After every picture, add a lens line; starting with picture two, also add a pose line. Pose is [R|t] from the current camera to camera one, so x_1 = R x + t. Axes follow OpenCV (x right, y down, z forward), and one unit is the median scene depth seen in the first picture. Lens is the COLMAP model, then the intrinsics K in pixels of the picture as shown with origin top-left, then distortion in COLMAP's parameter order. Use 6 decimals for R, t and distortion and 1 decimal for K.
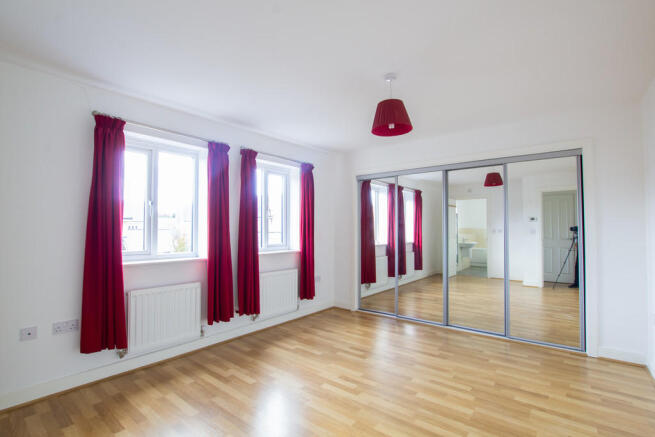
lens RADIAL K [[310.3, 0, 331.6], [0, 310.3, 224.9], [0, 0, 1]] dist [-0.001592, -0.000094]
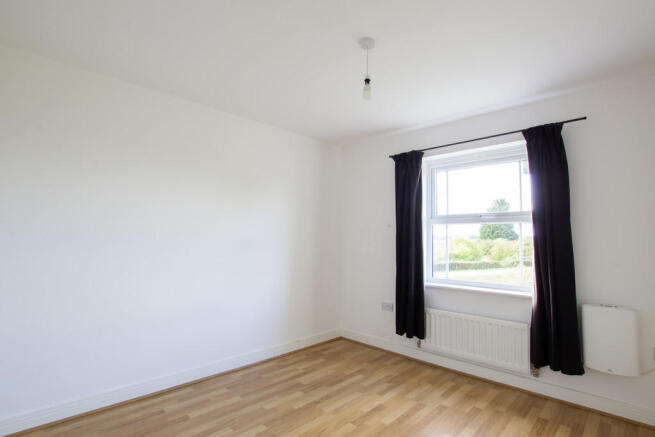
lens RADIAL K [[319.9, 0, 326.9], [0, 319.9, 228.1], [0, 0, 1]] dist [-0.000625, 0.000062]
pose [[-0.062568, -0.032948, -0.997497, 0.607443], [0.006035, 0.999424, -0.033390, 0.007695], [0.998022, -0.008109, -0.062333, 0.738303]]
